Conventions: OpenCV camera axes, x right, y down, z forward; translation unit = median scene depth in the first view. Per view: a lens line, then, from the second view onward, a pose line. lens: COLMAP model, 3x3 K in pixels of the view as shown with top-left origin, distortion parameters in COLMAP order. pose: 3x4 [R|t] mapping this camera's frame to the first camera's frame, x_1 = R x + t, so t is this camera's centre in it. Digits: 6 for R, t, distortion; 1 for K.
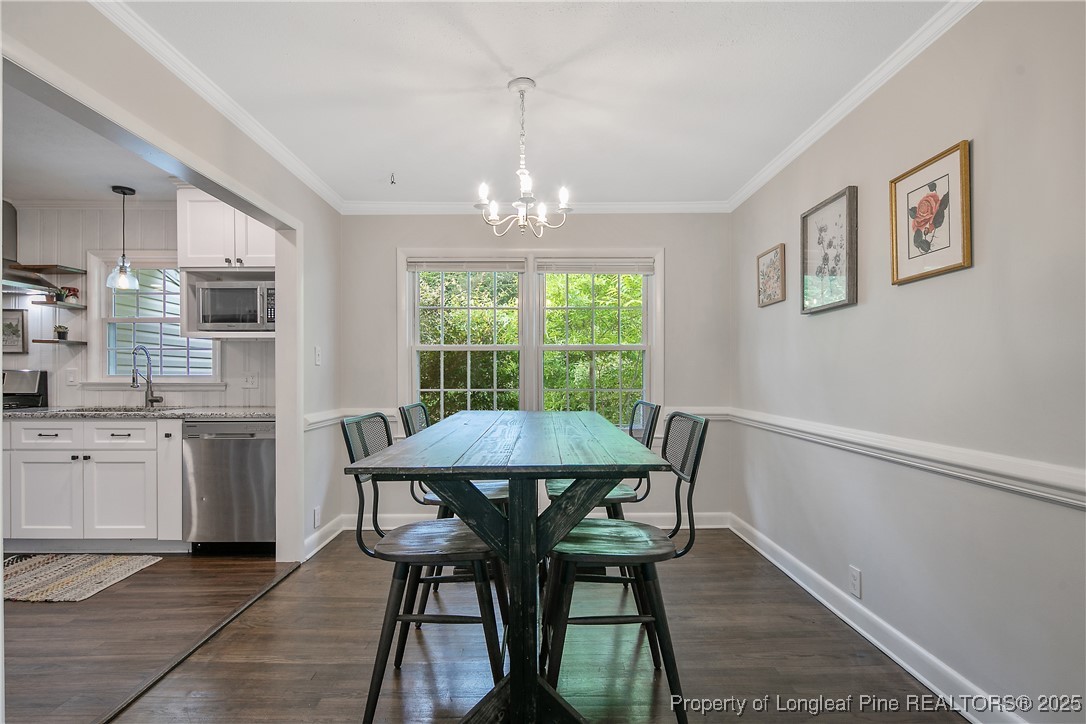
lens RADIAL K [[531.4, 0, 538.5], [0, 531.4, 375.9], [0, 0, 1]] dist [-0.000098, -0.000351]
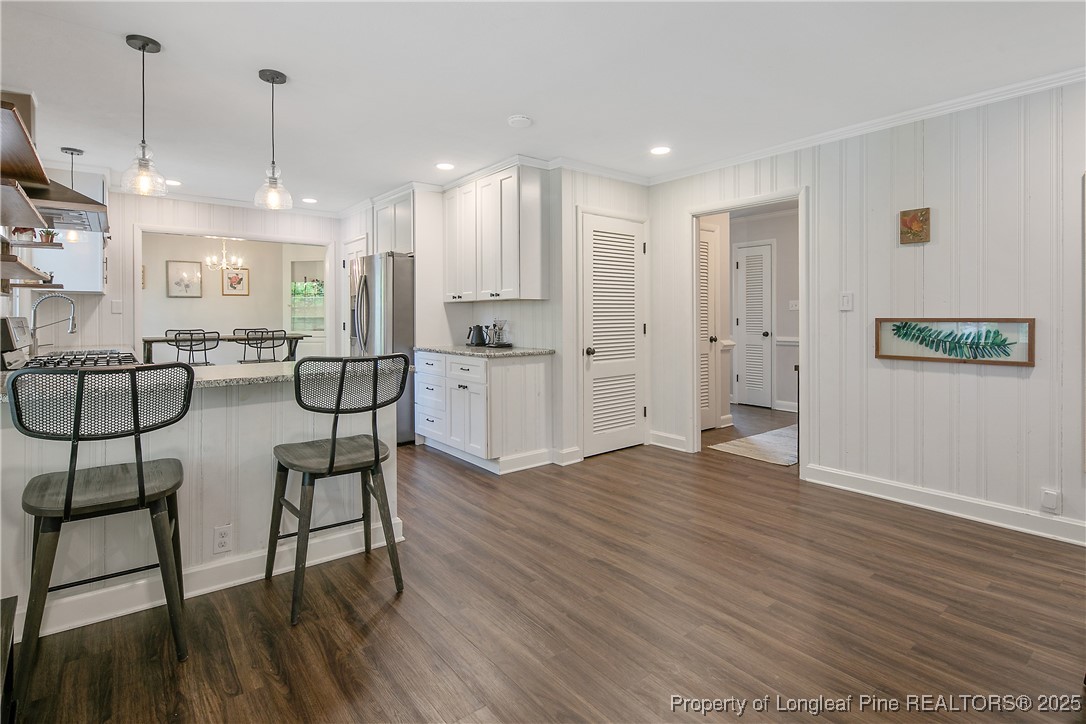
lens RADIAL K [[539.0, 0, 546.8], [0, 539.0, 316.2], [0, 0, 1]] dist [0.002395, 0.000012]
pose [[-0.618634, 0.001653, 0.785678, -2.453847], [0.006861, 0.999971, 0.003298, -0.011226], [-0.785650, 0.007431, -0.618627, 1.009972]]
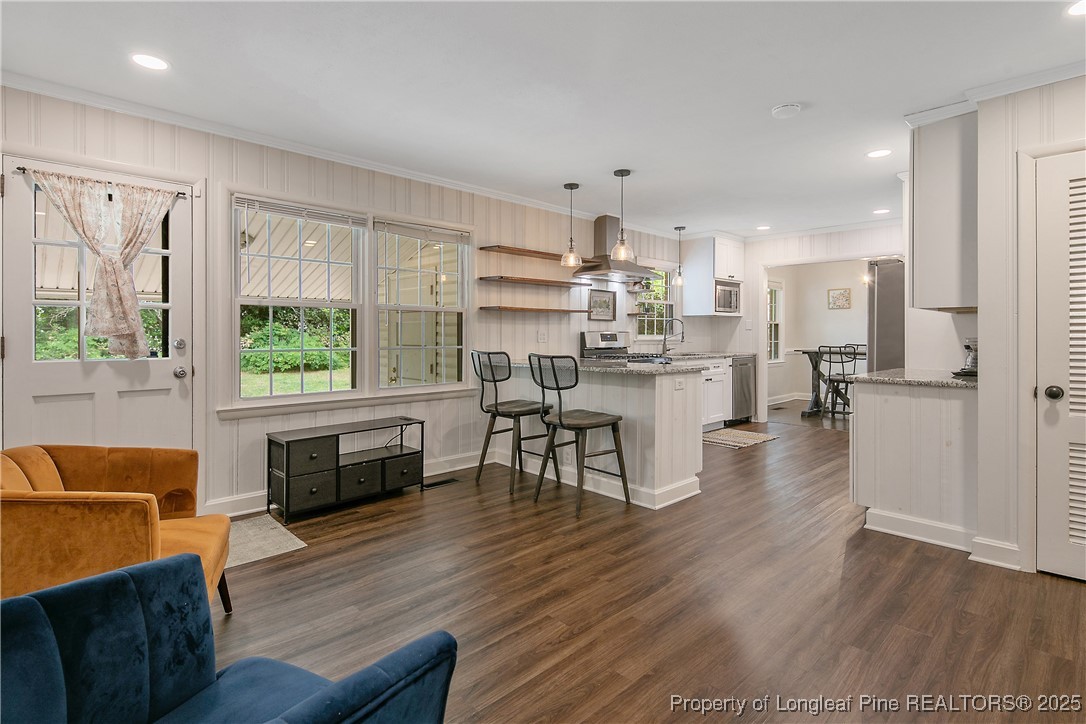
lens RADIAL K [[534.4, 0, 526.8], [0, 534.4, 339.6], [0, 0, 1]] dist [-0.000437, -0.000697]
pose [[0.740787, -0.006569, 0.671708, -2.541782], [0.001011, 0.999962, 0.008665, -0.002430], [-0.671739, -0.005740, 0.740765, 0.048265]]
